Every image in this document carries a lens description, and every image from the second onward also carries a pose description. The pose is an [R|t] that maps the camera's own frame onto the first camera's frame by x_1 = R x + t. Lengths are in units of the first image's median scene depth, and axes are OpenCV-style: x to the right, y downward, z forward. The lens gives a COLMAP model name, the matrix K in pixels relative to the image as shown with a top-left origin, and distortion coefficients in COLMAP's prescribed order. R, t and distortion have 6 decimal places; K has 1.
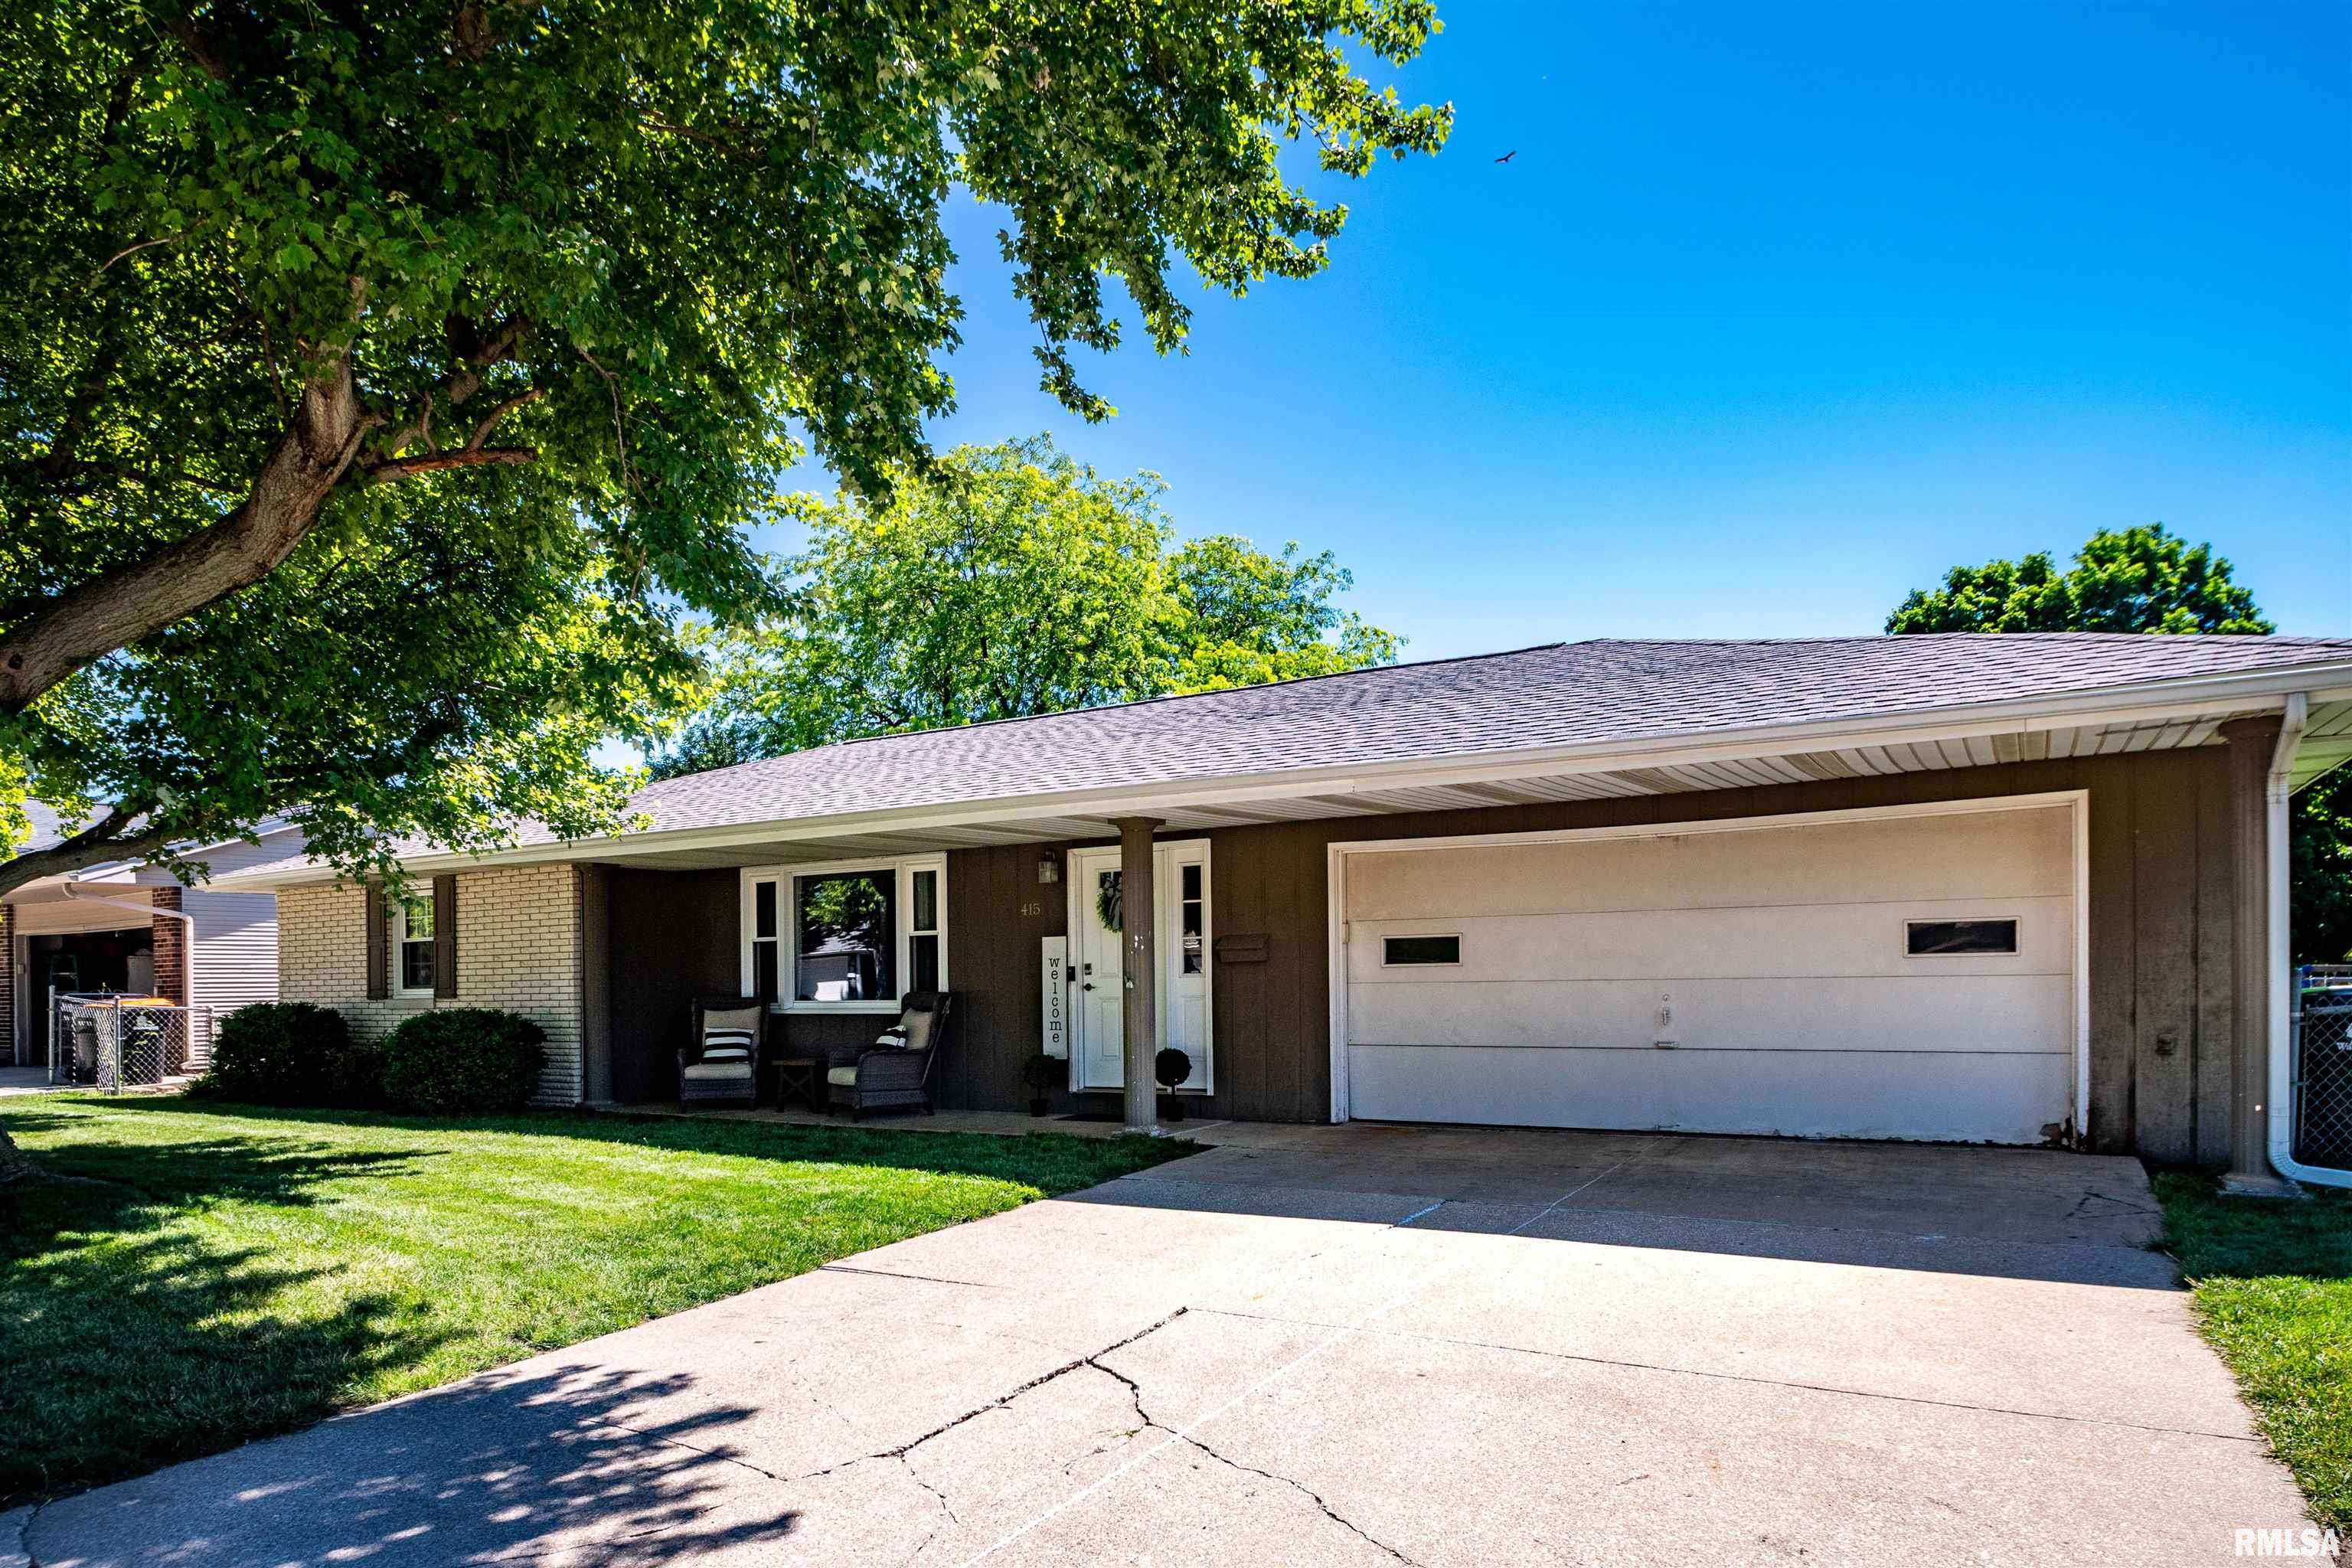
lens RADIAL K [[1297.8, 0, 1170.9], [0, 1297.8, 826.9], [0, 0, 1]] dist [-0.010498, -0.000286]
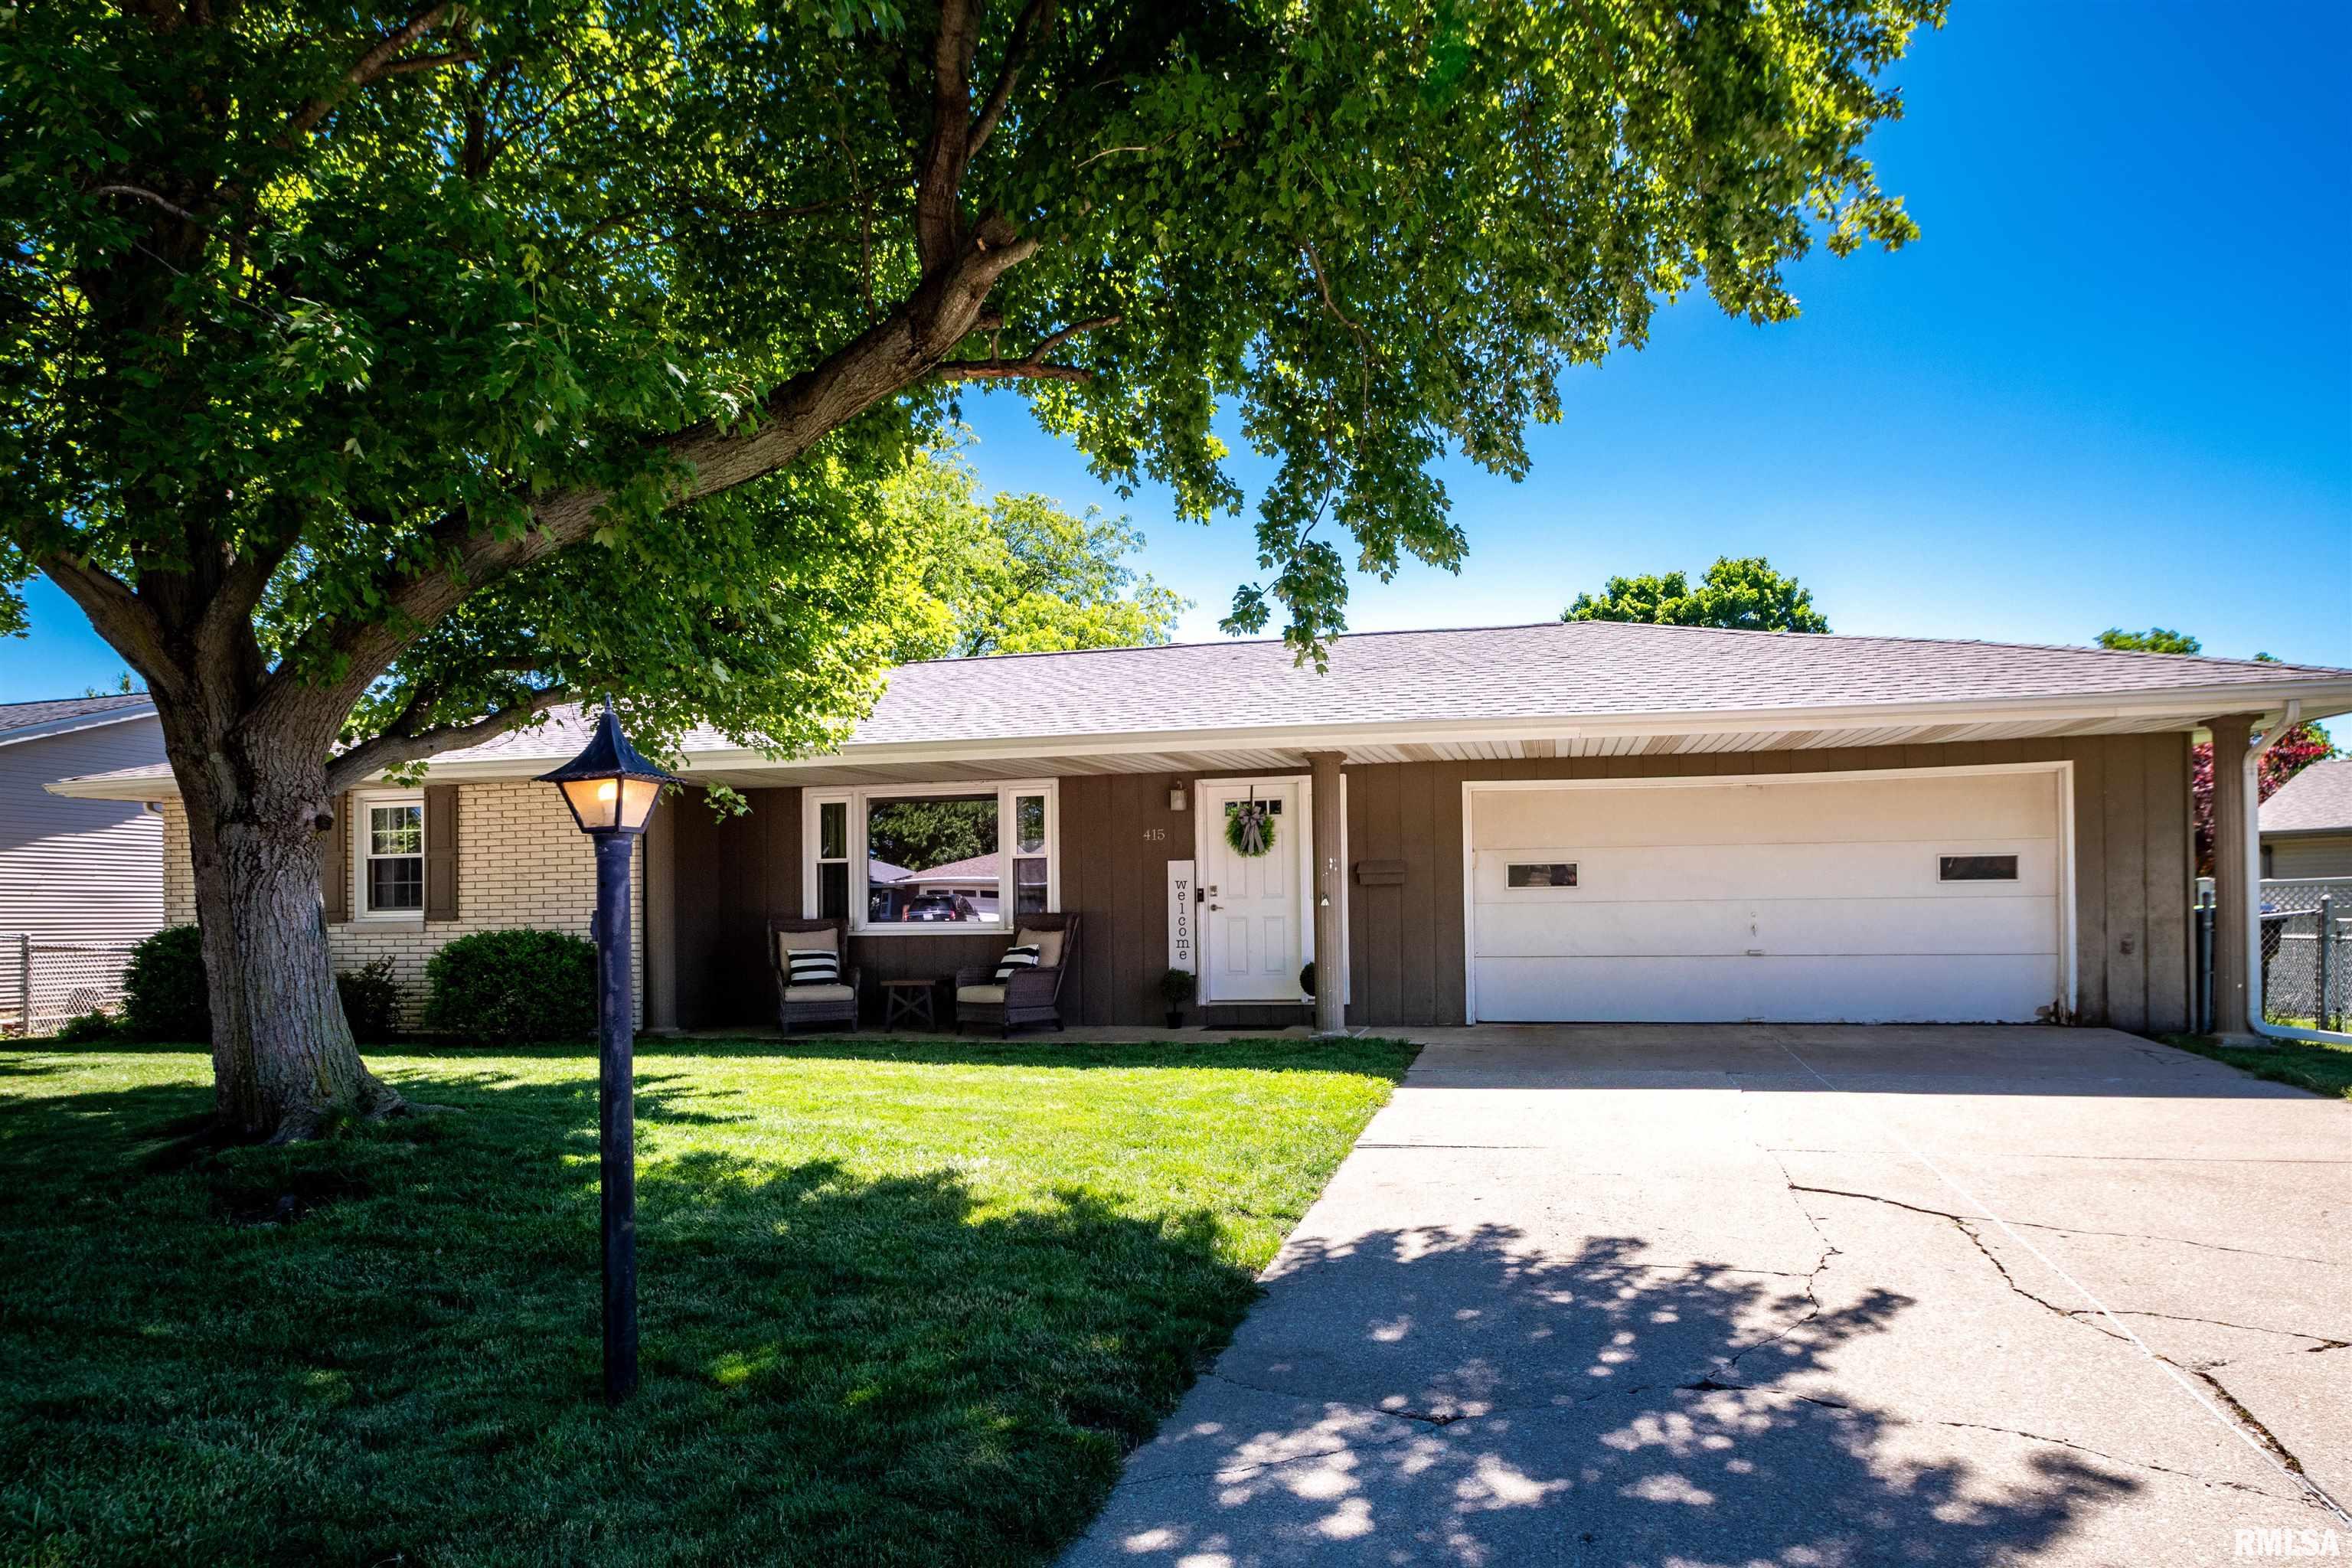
lens RADIAL K [[1227.3, 0, 1250.3], [0, 1227.3, 743.6], [0, 0, 1]] dist [-0.005228, -0.000904]
pose [[0.953846, 0.044214, 0.297024, -0.353177], [-0.036838, 0.998859, -0.030388, 0.017248], [-0.298028, 0.018044, 0.954386, 0.012702]]
